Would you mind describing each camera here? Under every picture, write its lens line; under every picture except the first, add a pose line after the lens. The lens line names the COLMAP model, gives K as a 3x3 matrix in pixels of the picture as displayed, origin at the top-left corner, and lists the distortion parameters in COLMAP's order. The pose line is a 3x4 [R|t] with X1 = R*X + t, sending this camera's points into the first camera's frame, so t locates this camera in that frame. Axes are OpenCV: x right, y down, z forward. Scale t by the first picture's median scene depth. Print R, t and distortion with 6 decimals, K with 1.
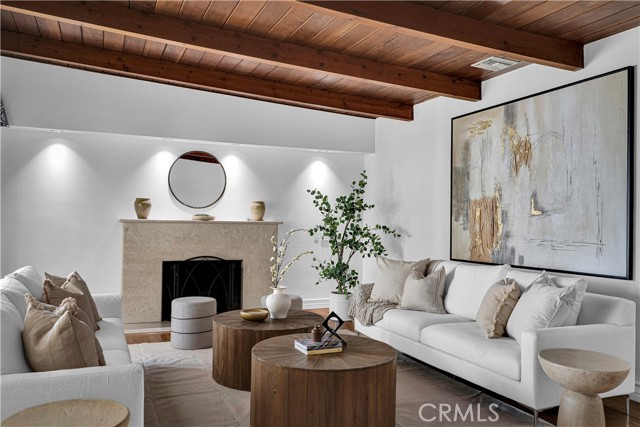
lens RADIAL K [[499.0, 0, 321.2], [0, 499.0, 216.9], [0, 0, 1]] dist [-0.004907, 0.002060]
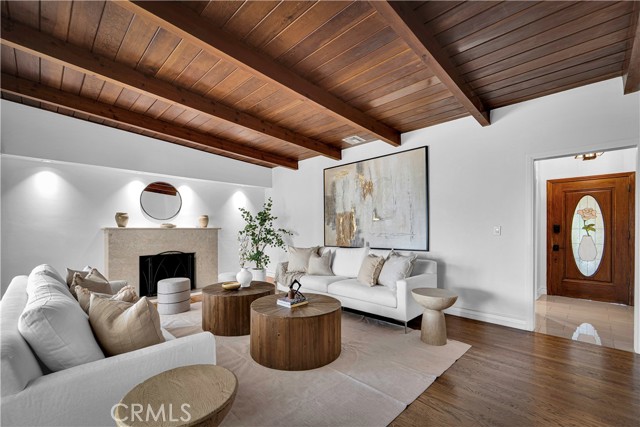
lens RADIAL K [[267.9, 0, 309.6], [0, 267.9, 228.9], [0, 0, 1]] dist [-0.001778, -0.000595]
pose [[0.934650, -0.019488, 0.355034, -0.163133], [0.016447, 0.999798, 0.011584, 0.011012], [-0.355188, -0.004988, 0.934782, 0.115067]]
